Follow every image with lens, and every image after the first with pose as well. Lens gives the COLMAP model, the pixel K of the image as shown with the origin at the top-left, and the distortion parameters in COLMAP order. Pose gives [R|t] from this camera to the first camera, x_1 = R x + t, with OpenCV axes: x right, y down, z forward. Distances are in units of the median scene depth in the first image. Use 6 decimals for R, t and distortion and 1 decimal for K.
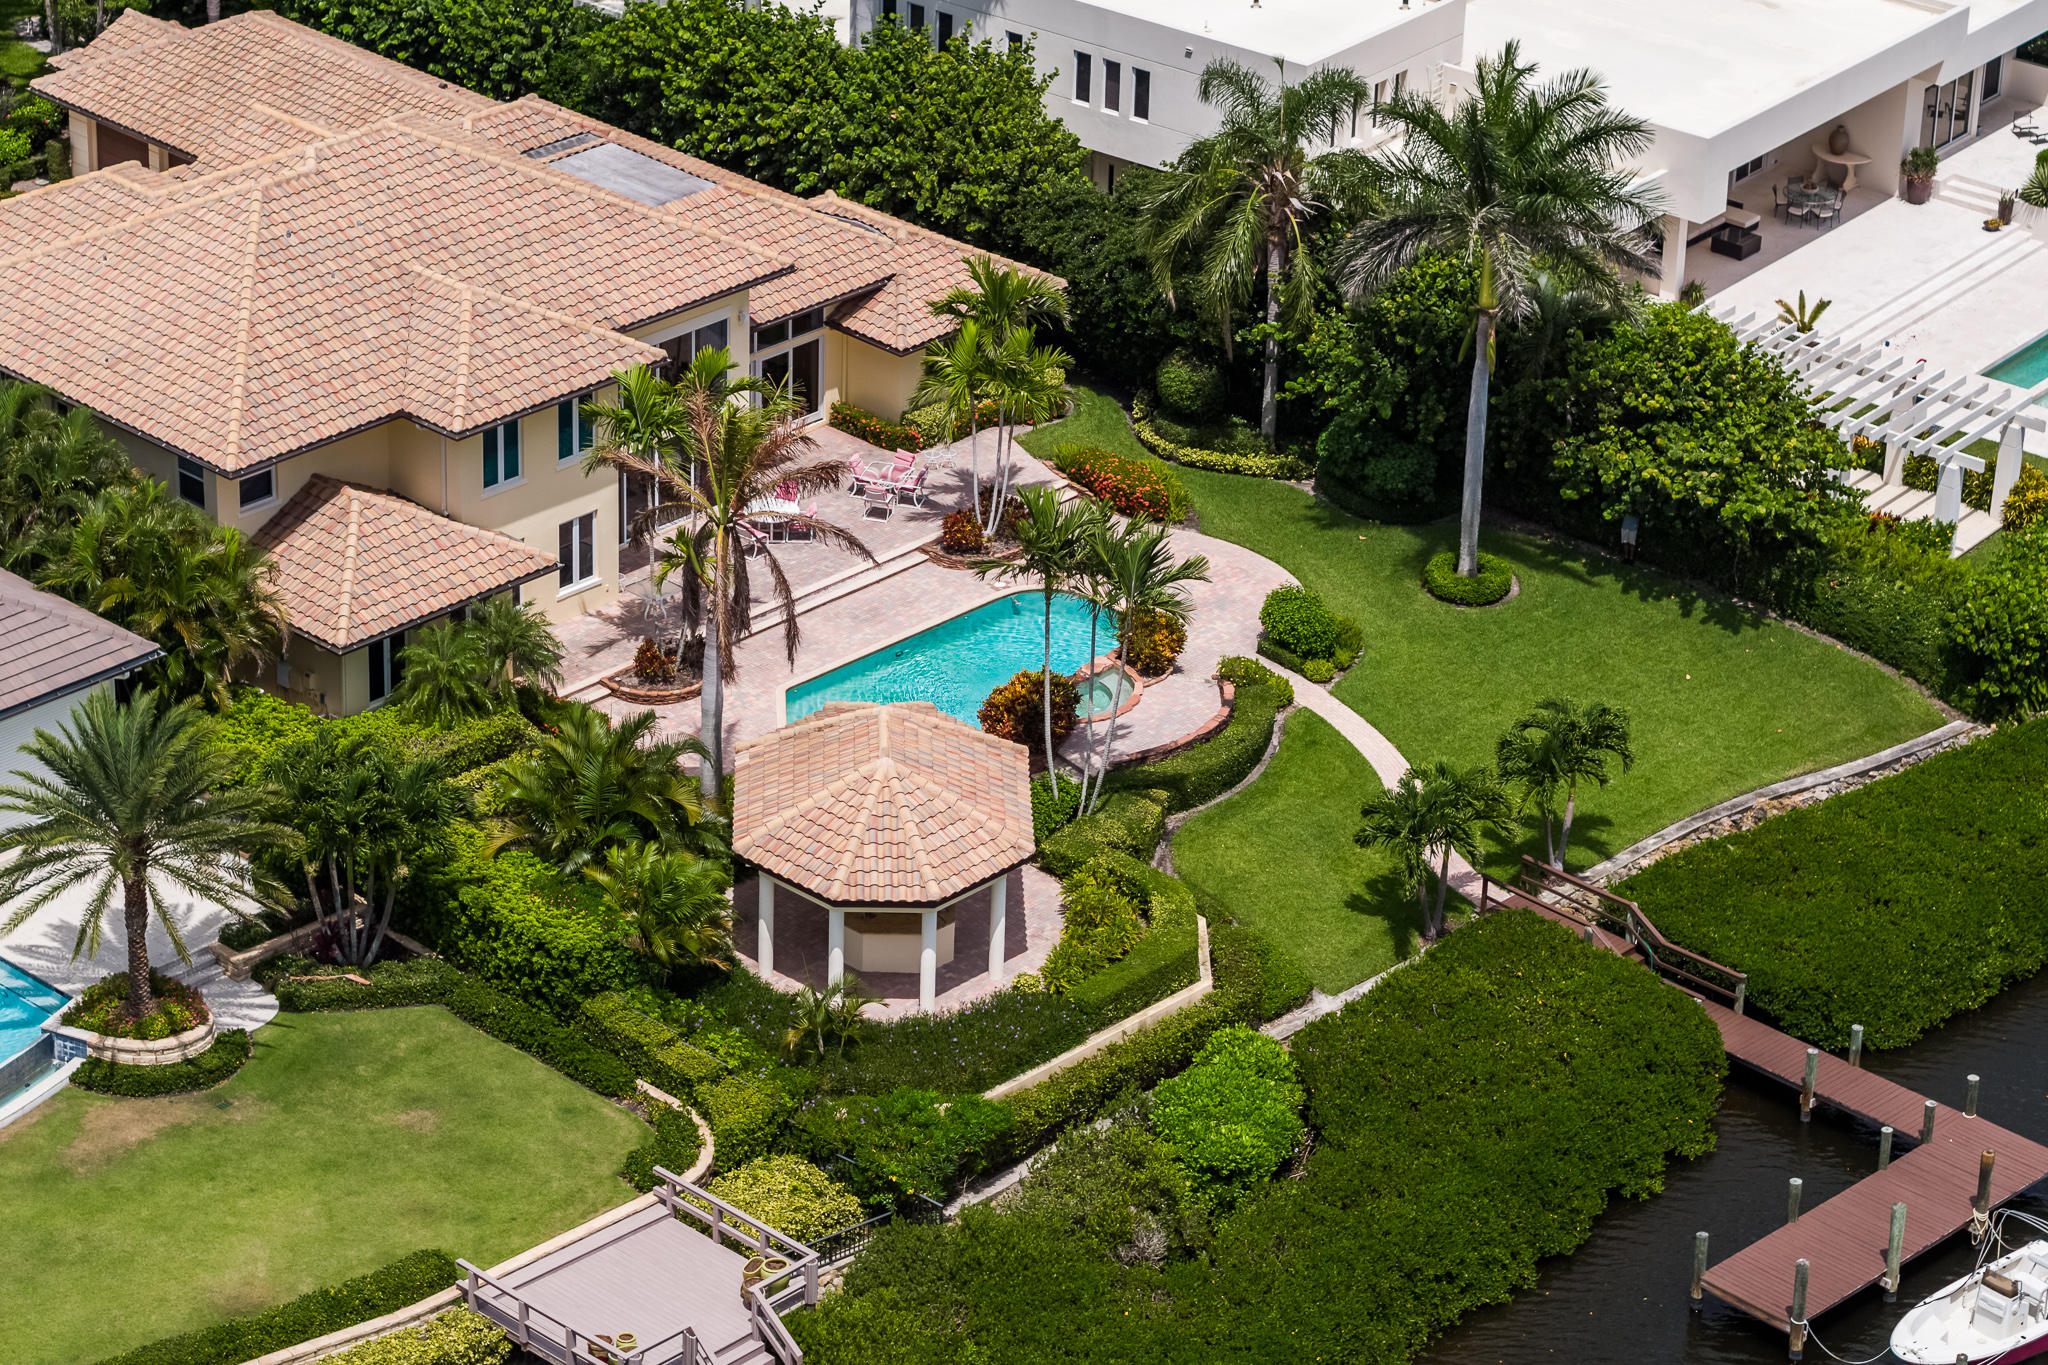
lens RADIAL K [[5725.0, 0, 1024.0], [0, 5725.0, 682.5], [0, 0, 1]] dist [-0.035099, -0.233767]
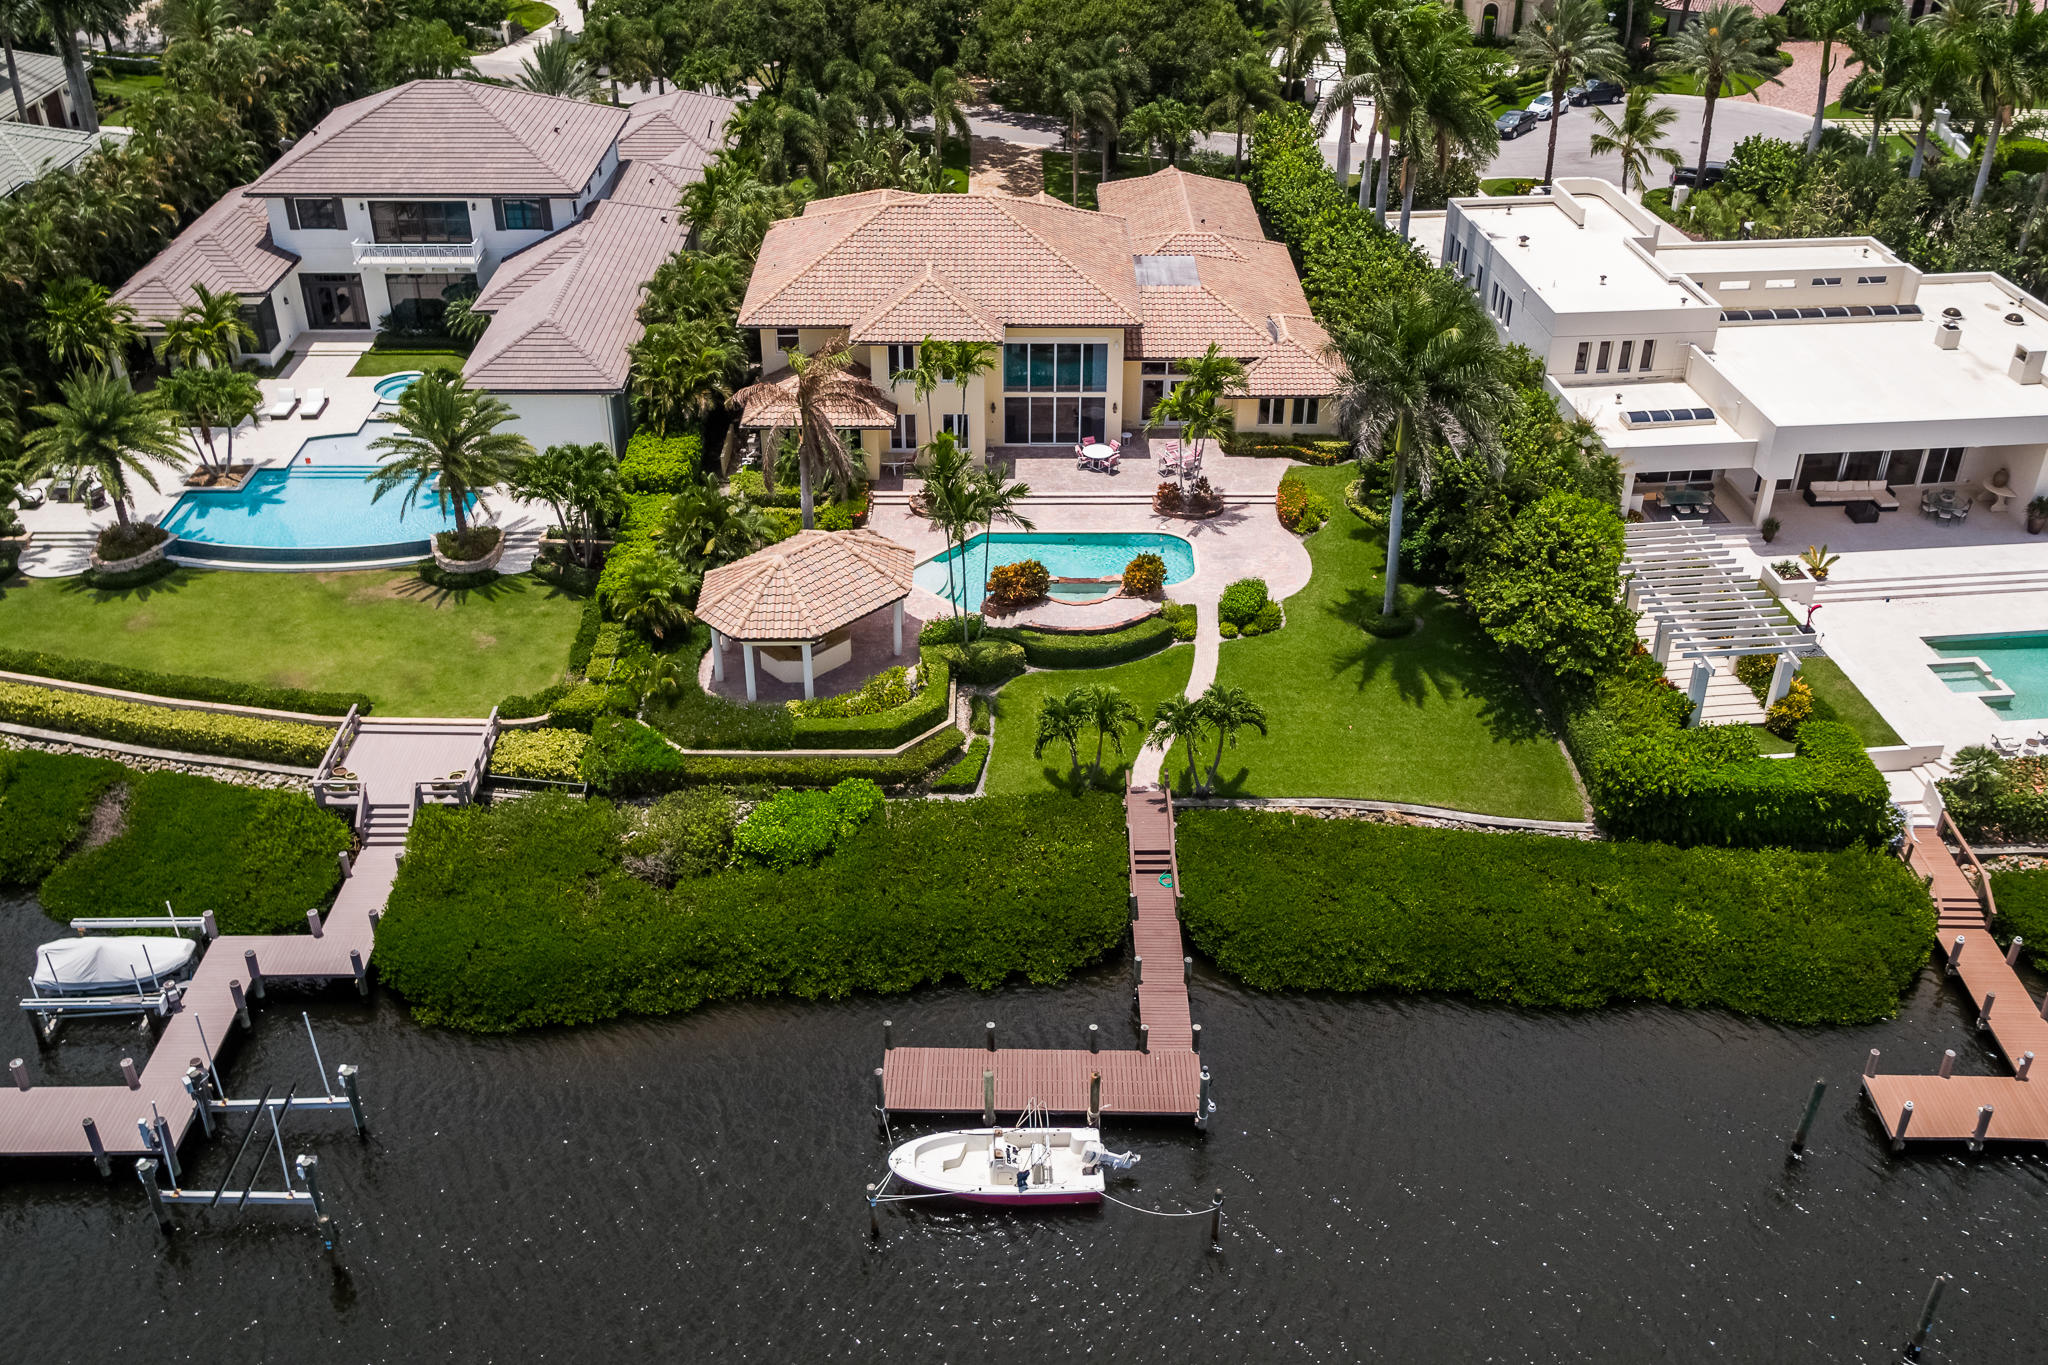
lens RADIAL K [[1858.2, 0, 1029.7], [0, 1858.2, 613.9], [0, 0, 1]] dist [0.003762, 0.009168]
pose [[0.695306, 0.350556, -0.627423, 0.361381], [-0.309772, 0.933904, 0.178506, -0.087774], [0.648529, 0.070242, 0.757942, 0.581192]]
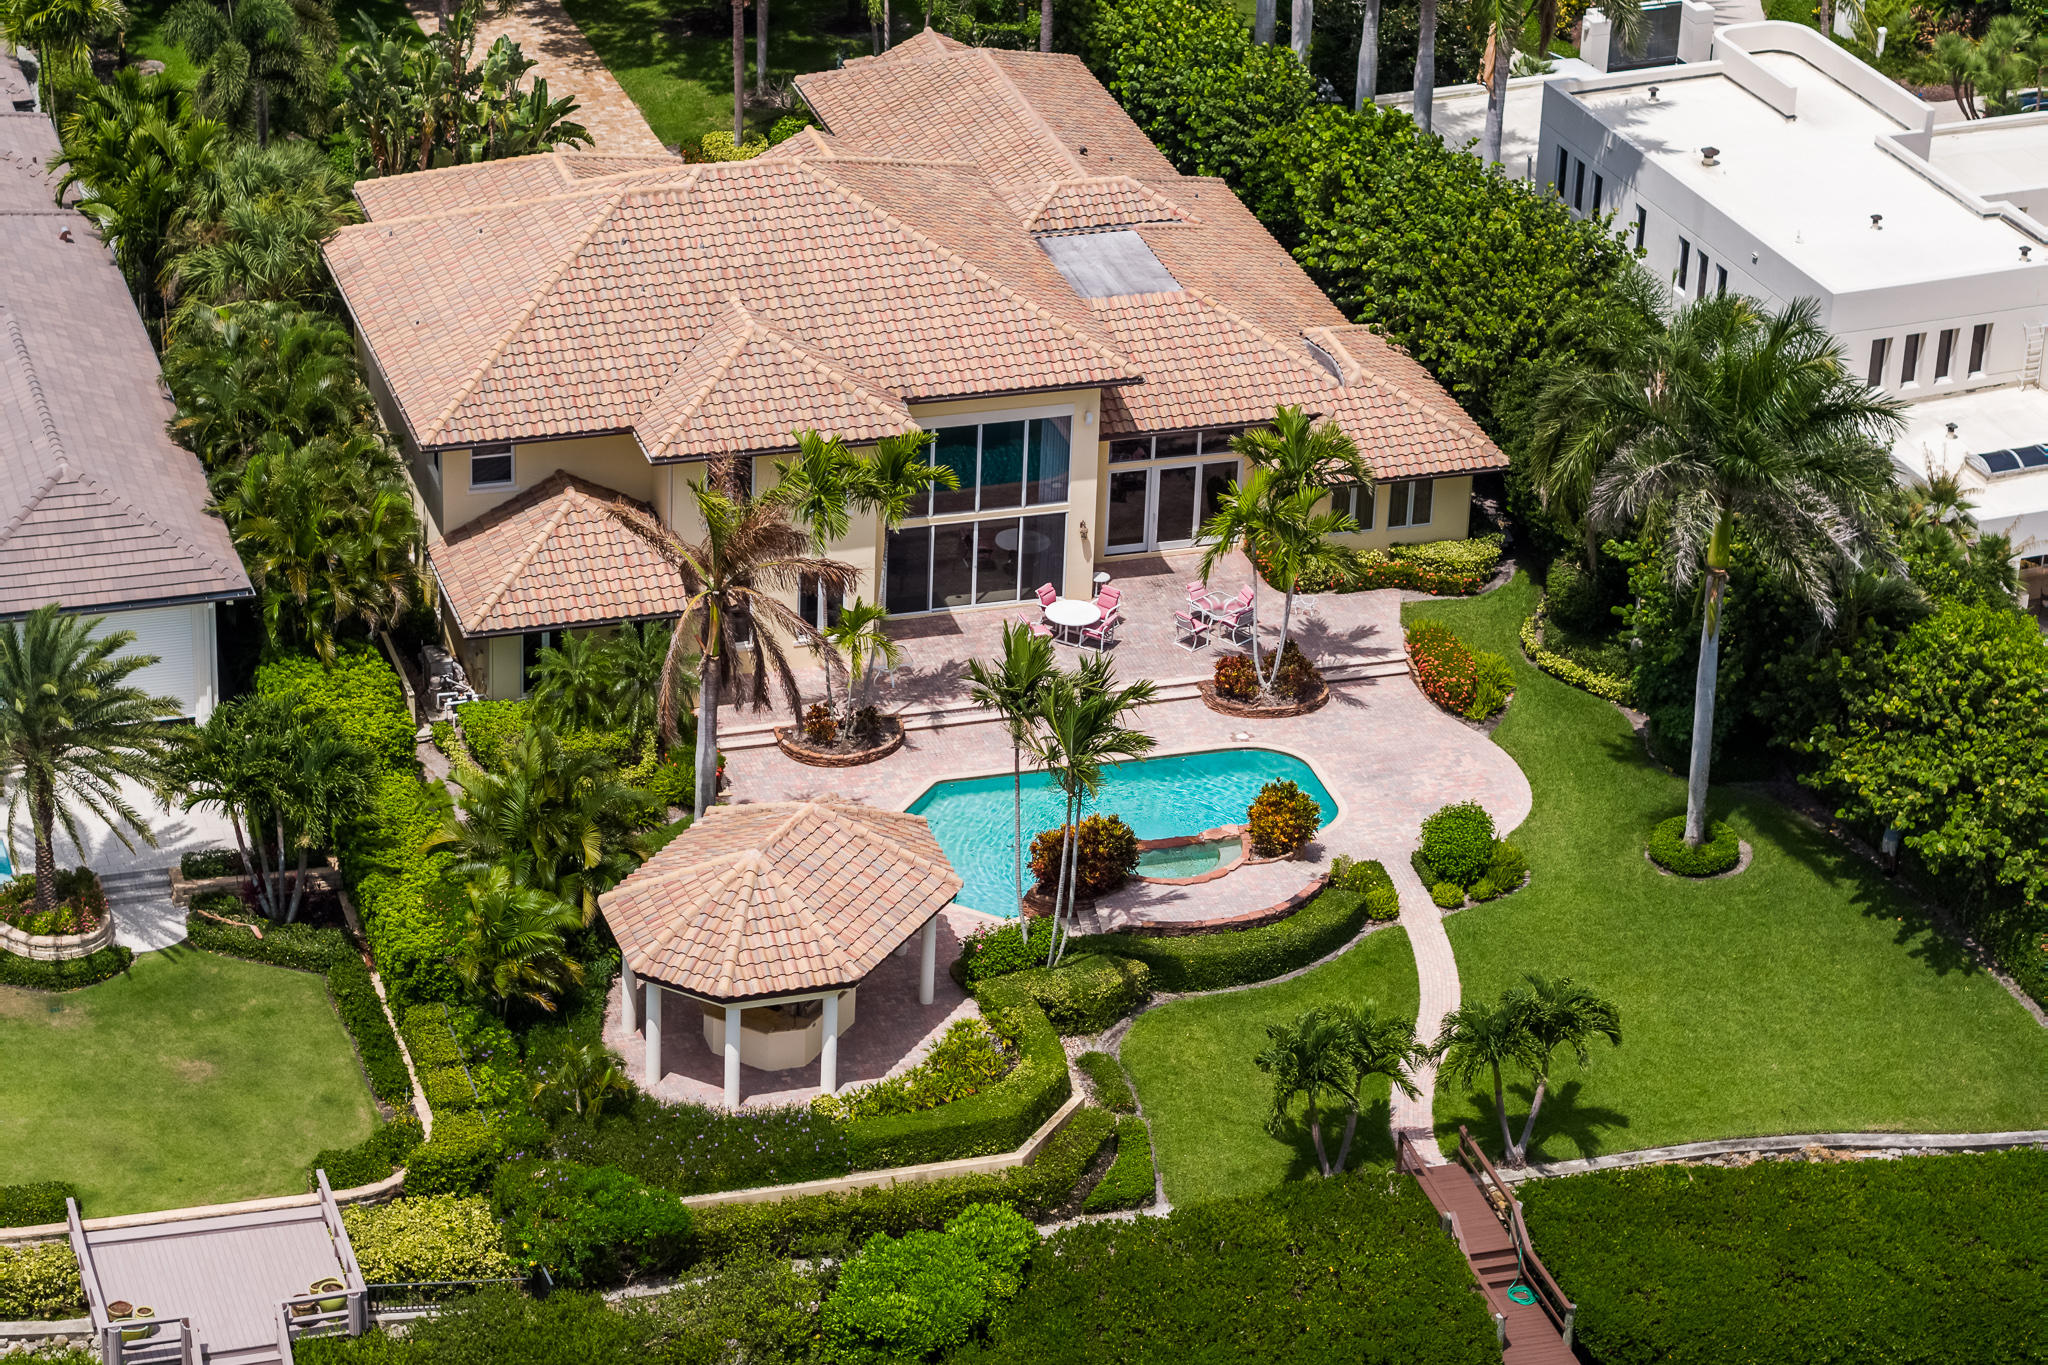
lens RADIAL K [[5492.9, 0, 913.7], [0, 5492.9, 683.7], [0, 0, 1]] dist [0.012056, -0.584720]
pose [[0.866337, 0.228272, -0.444242, 0.391420], [-0.229780, 0.971890, 0.051298, -0.065956], [0.443465, 0.057637, 0.894437, 0.141496]]
